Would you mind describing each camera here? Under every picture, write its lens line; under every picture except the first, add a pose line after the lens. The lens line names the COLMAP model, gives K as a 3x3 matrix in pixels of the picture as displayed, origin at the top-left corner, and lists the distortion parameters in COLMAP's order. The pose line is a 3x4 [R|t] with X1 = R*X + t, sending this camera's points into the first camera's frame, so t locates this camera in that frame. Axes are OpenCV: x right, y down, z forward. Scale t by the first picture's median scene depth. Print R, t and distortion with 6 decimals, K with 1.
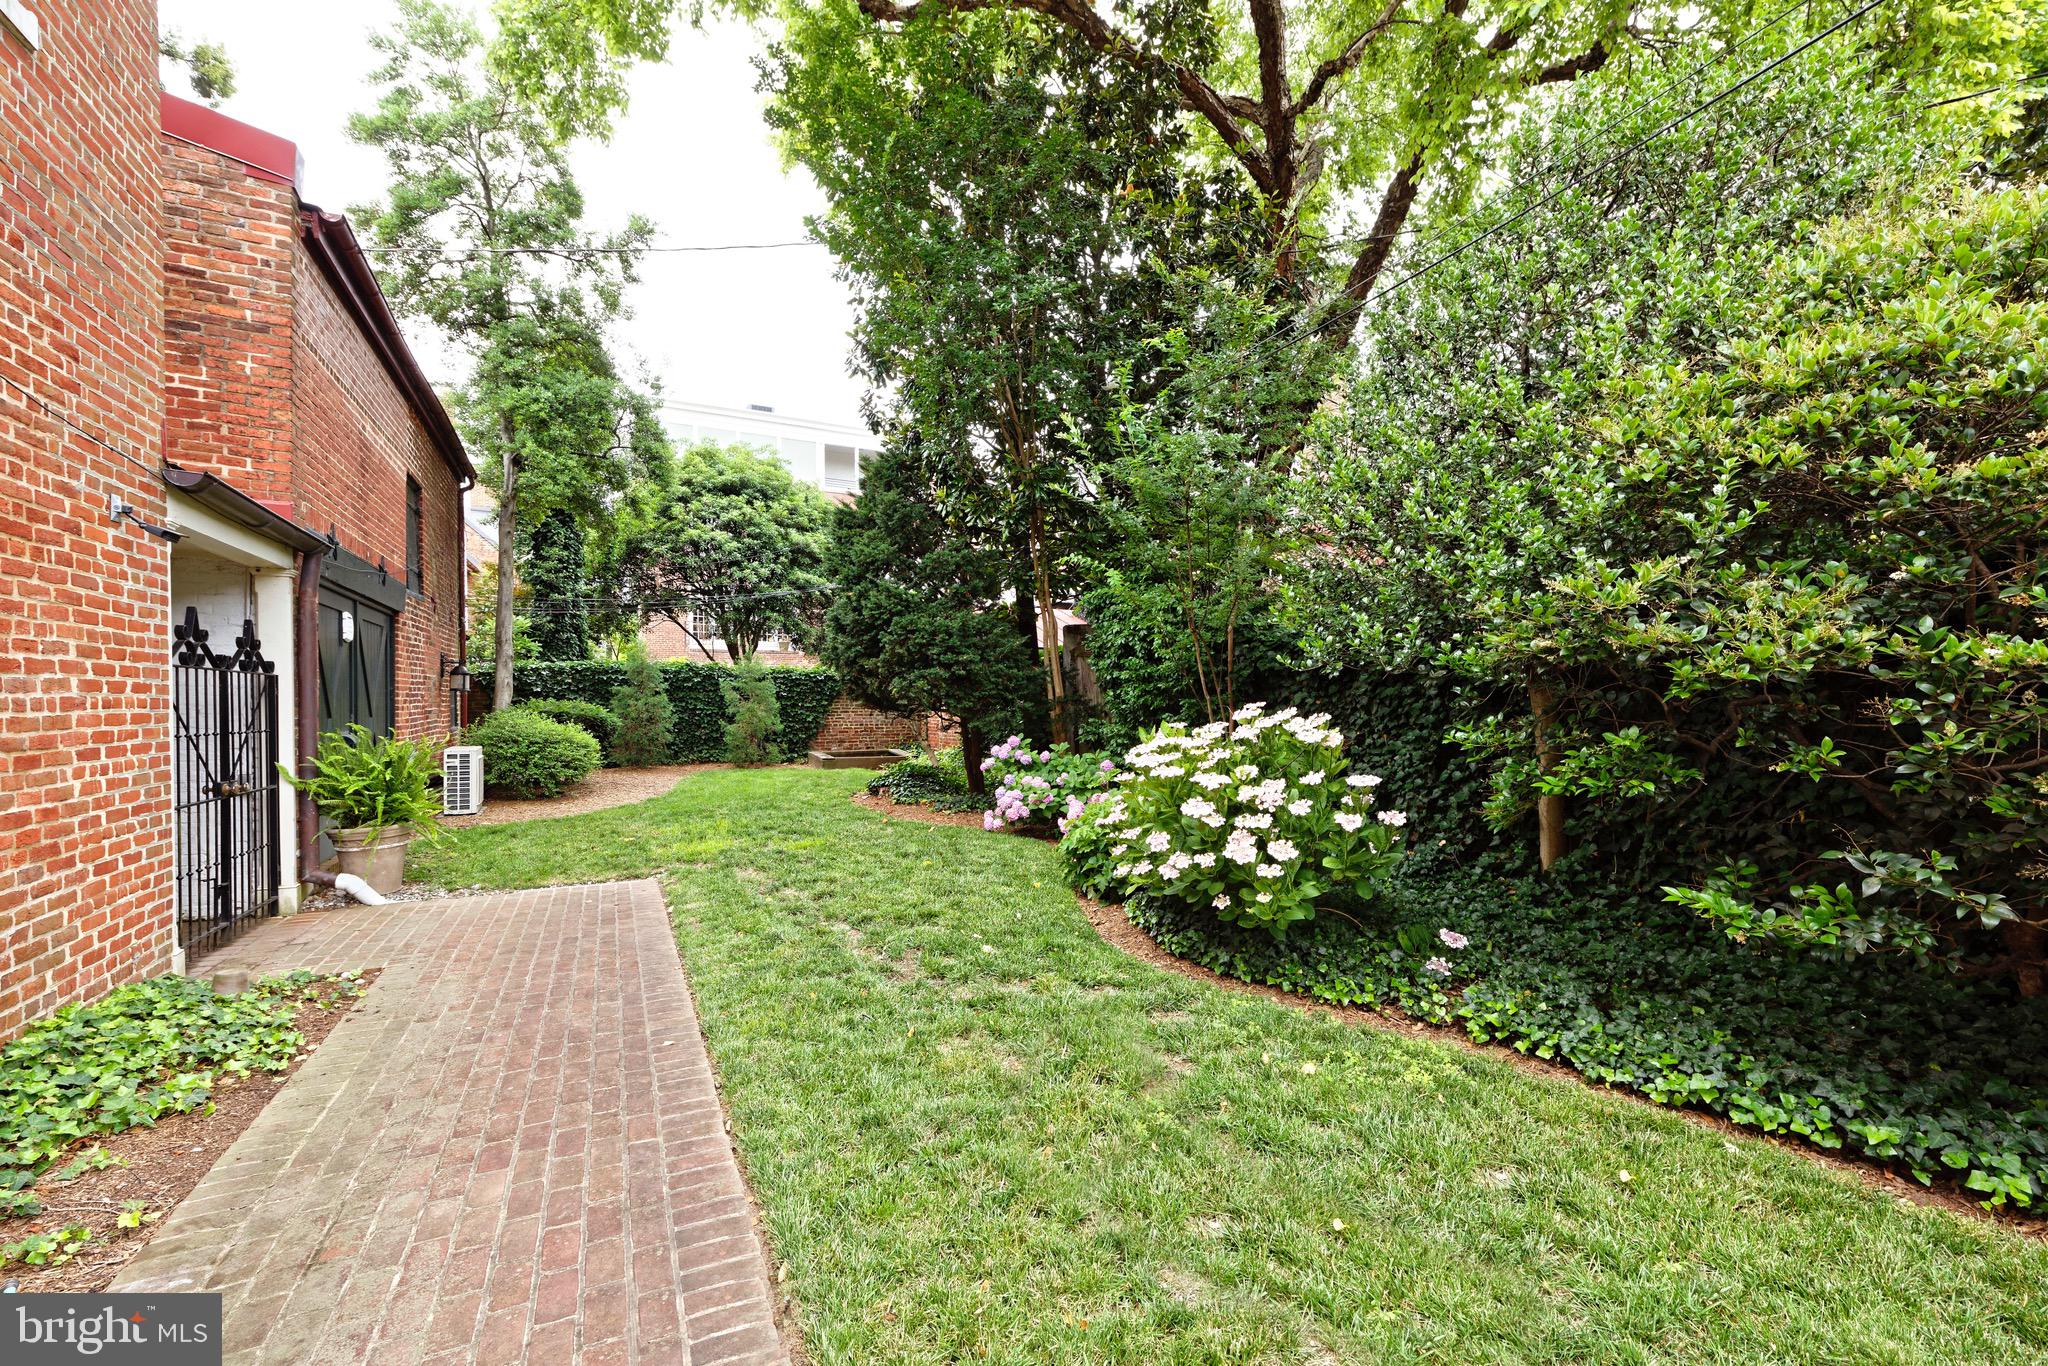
lens RADIAL K [[849.8, 0, 1044.3], [0, 849.8, 685.7], [0, 0, 1]] dist [0.001138, 0.000005]
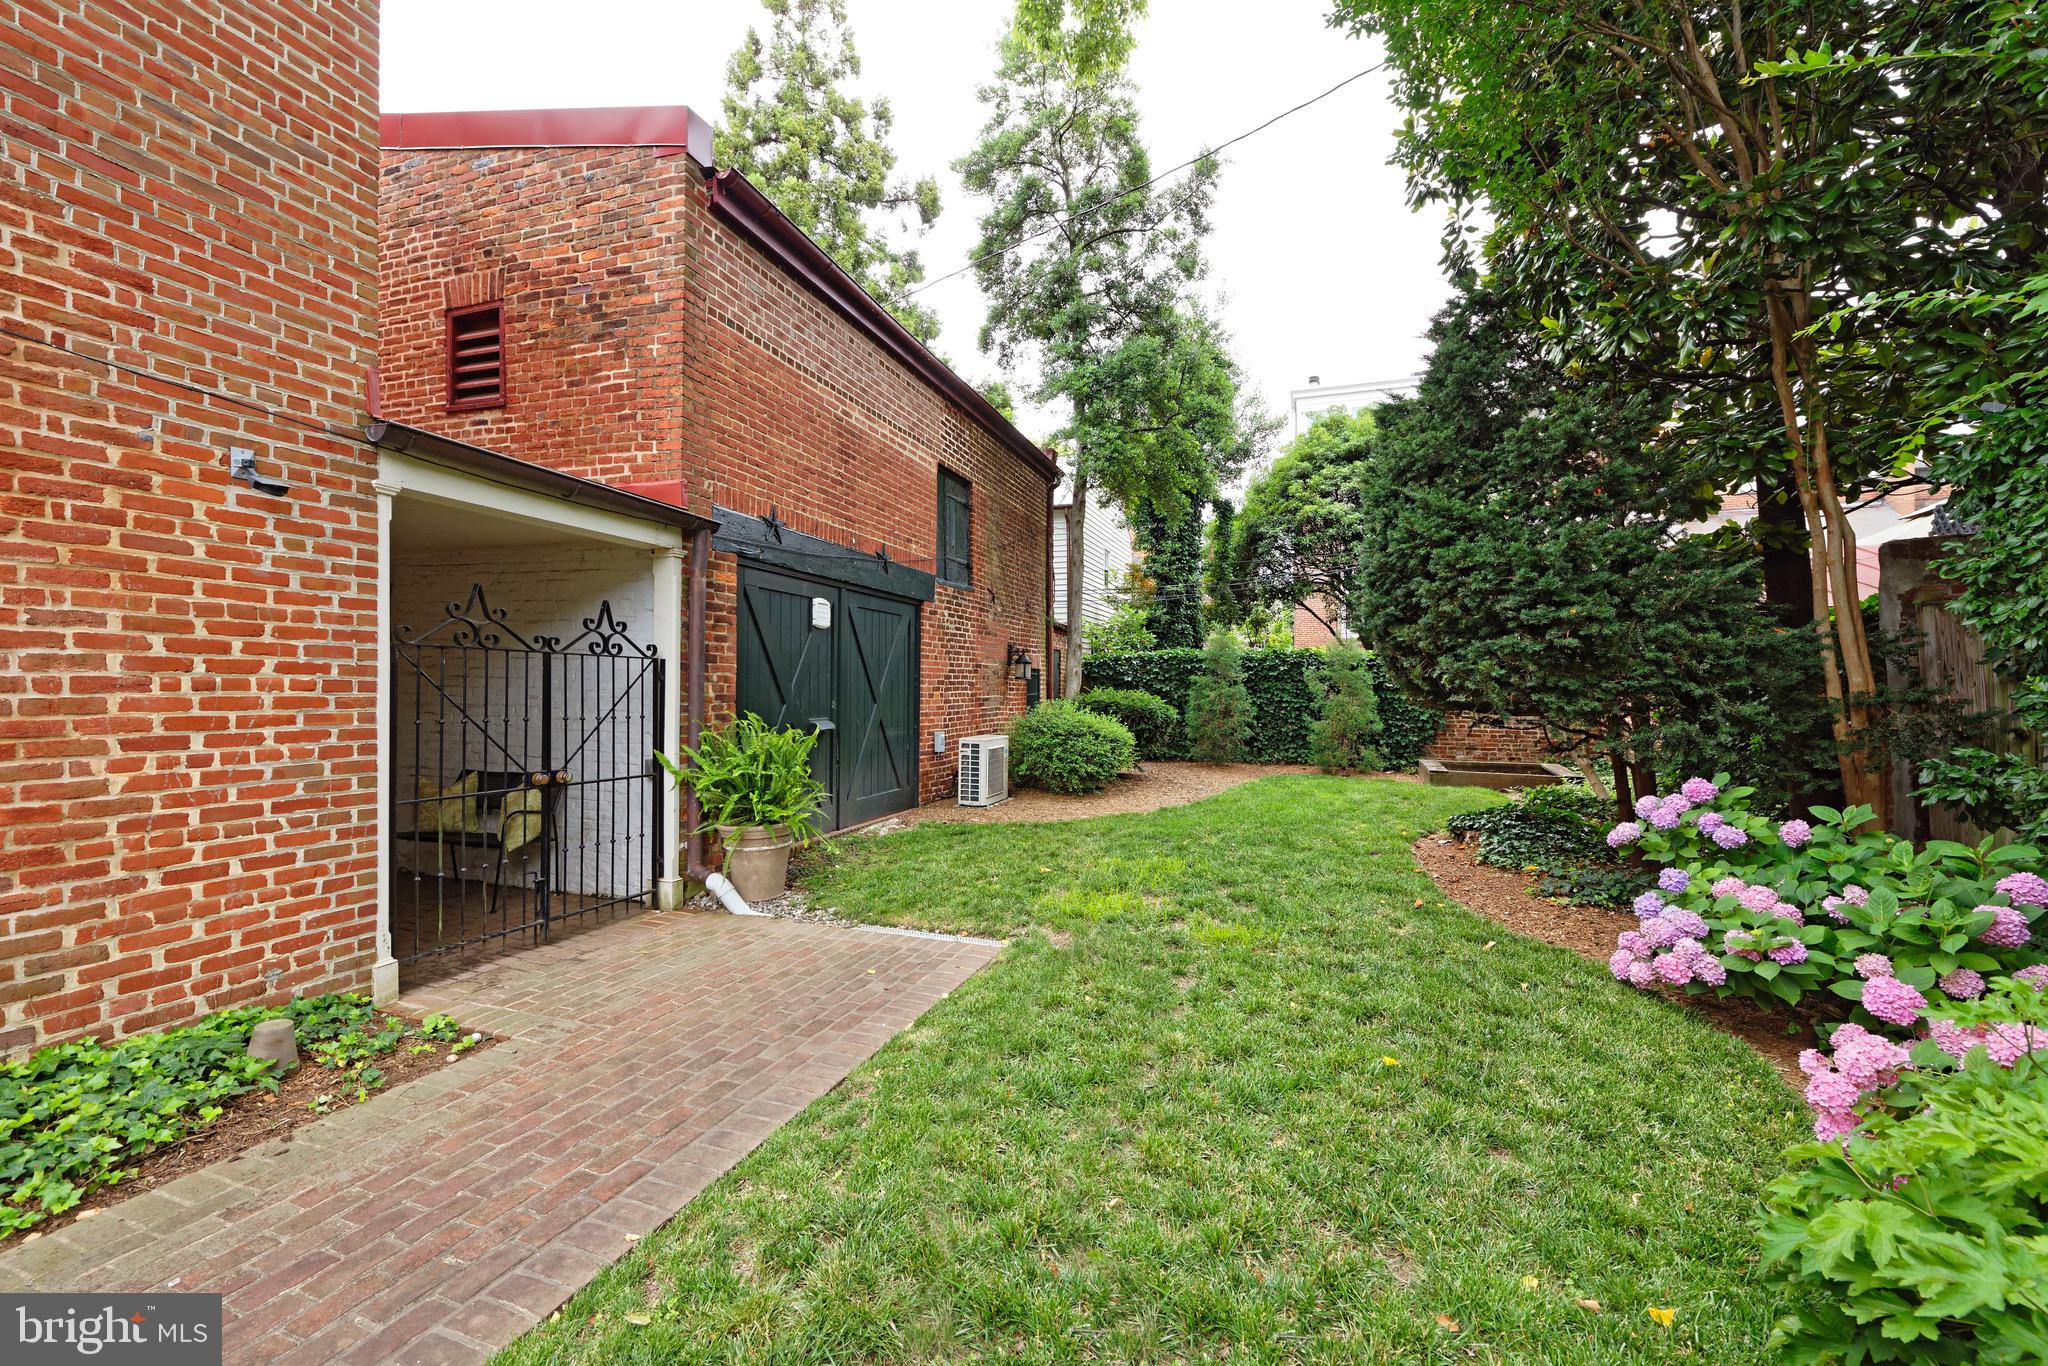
lens RADIAL K [[808.0, 0, 1025.7], [0, 808.0, 679.0], [0, 0, 1]] dist [-0.000266, -0.000379]
pose [[0.684896, 0.001579, -0.728639, 0.020625], [-0.000540, 0.999998, 0.001659, 0.003568], [0.728641, -0.000743, 0.684896, 0.289094]]
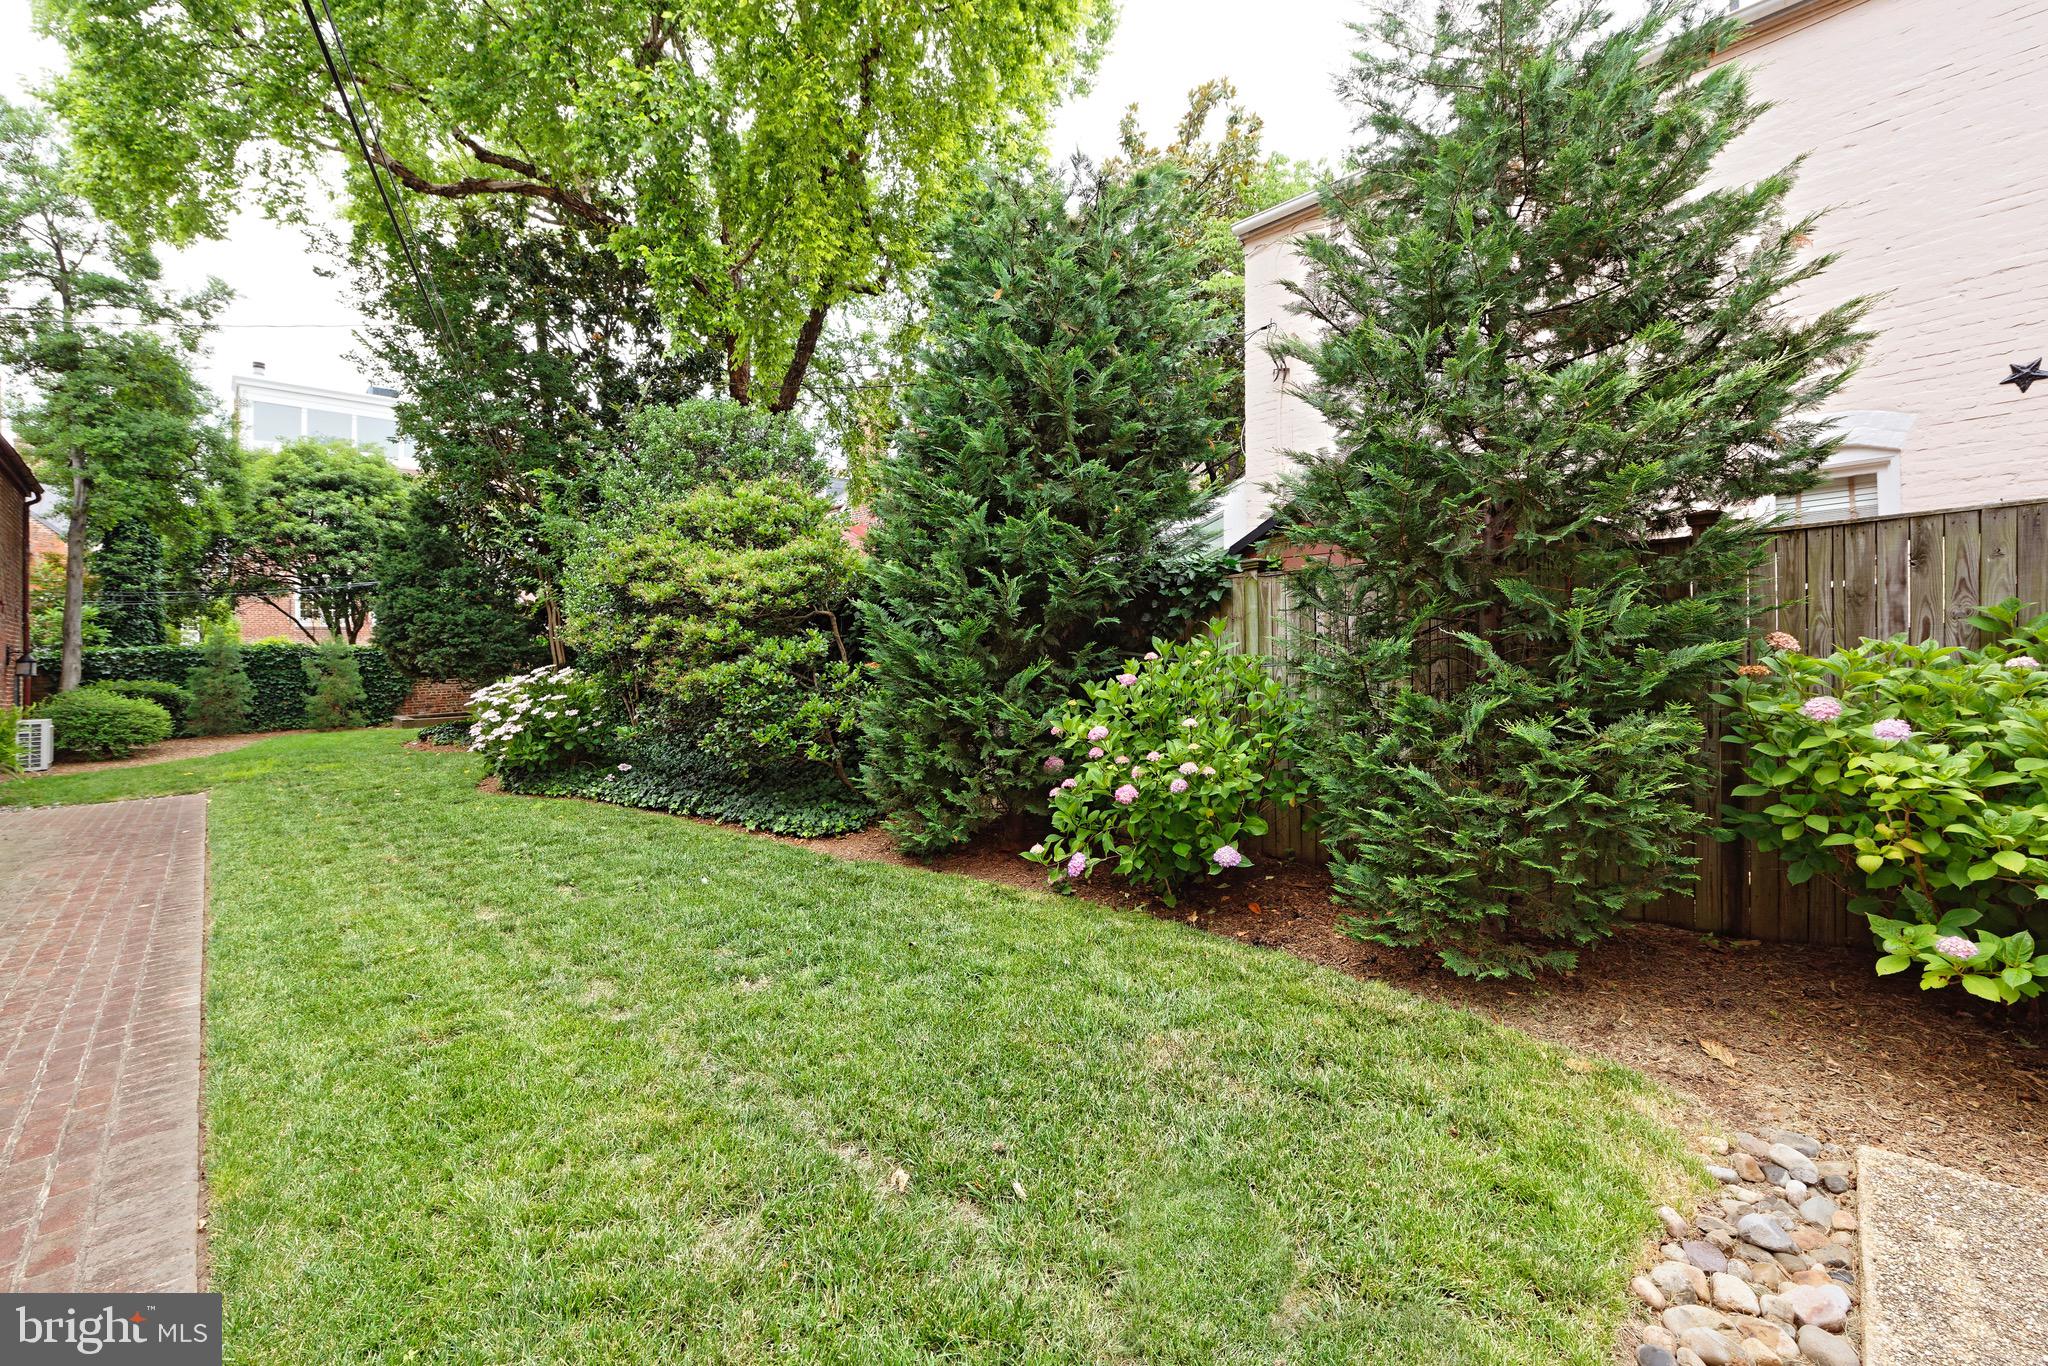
lens RADIAL K [[808.0, 0, 982.9], [0, 808.0, 611.6], [0, 0, 1]] dist [-0.000266, -0.000379]
pose [[0.957744, -0.015942, 0.287179, 0.245538], [0.028501, 0.998809, -0.039606, -0.000722], [-0.286205, 0.046117, 0.957058, -0.420619]]
